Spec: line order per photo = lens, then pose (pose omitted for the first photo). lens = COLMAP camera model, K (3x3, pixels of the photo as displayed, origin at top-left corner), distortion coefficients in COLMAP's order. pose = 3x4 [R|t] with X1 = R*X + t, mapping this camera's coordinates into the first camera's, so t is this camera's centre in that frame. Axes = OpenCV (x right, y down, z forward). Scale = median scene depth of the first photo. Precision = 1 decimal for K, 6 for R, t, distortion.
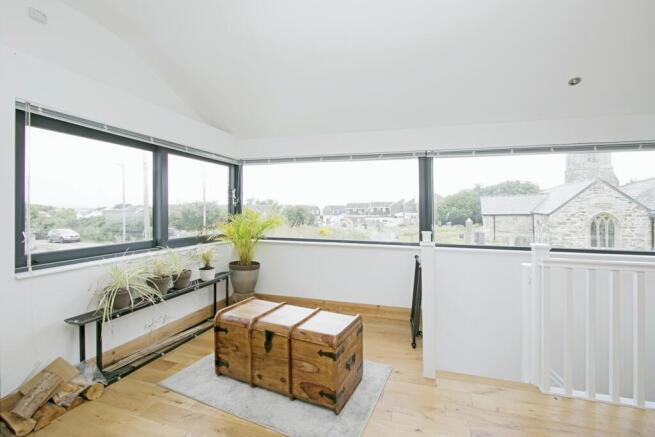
lens RADIAL K [[302.4, 0, 332.0], [0, 302.4, 213.5], [0, 0, 1]] dist [-0.016824, 0.000519]
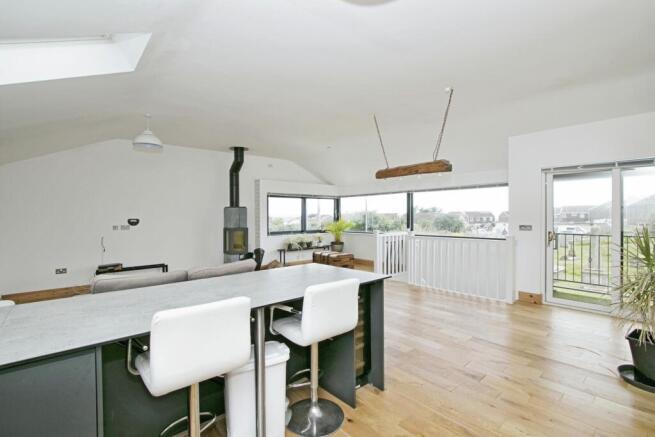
lens RADIAL K [[302.4, 0, 326.9], [0, 302.4, 220.1], [0, 0, 1]] dist [-0.016824, 0.000519]
pose [[0.843353, -0.006319, -0.537323, 0.186847], [0.004247, 0.999978, -0.005094, 0.001680], [0.537343, 0.002014, 0.843361, -0.208020]]
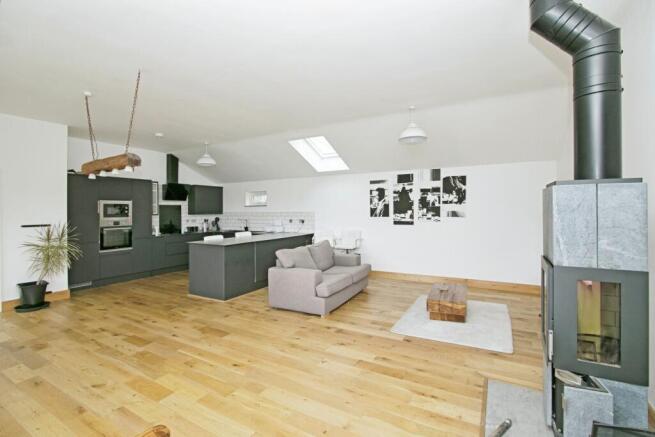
lens RADIAL K [[302.4, 0, 327.1], [0, 302.4, 206.0], [0, 0, 1]] dist [-0.016824, 0.000519]
pose [[-0.974438, 0.005243, 0.224594, -0.053180], [0.006417, 0.999969, 0.004498, -0.009884], [-0.224563, 0.005824, -0.974442, 0.165362]]
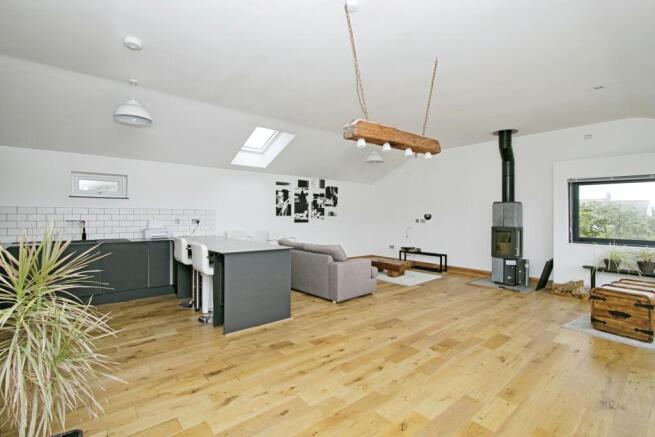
lens RADIAL K [[302.4, 0, 323.1], [0, 302.4, 215.2], [0, 0, 1]] dist [-0.016824, 0.000519]
pose [[-0.551426, -0.009281, -0.834172, 0.257303], [-0.027358, 0.999601, 0.006963, -0.000213], [0.833775, 0.026661, -0.551460, 0.063648]]
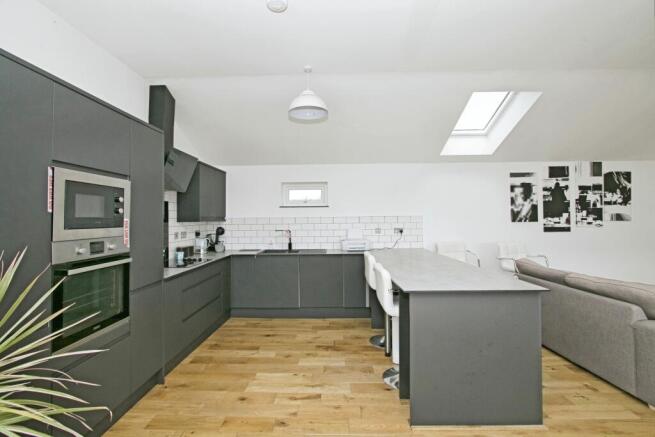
lens RADIAL K [[302.4, 0, 323.8], [0, 302.4, 215.7], [0, 0, 1]] dist [-0.016824, 0.000519]
pose [[-0.964646, 0.001823, -0.263543, 0.199216], [0.000348, 0.999984, 0.005642, -0.002271], [0.263549, 0.005351, -0.964631, 0.013813]]
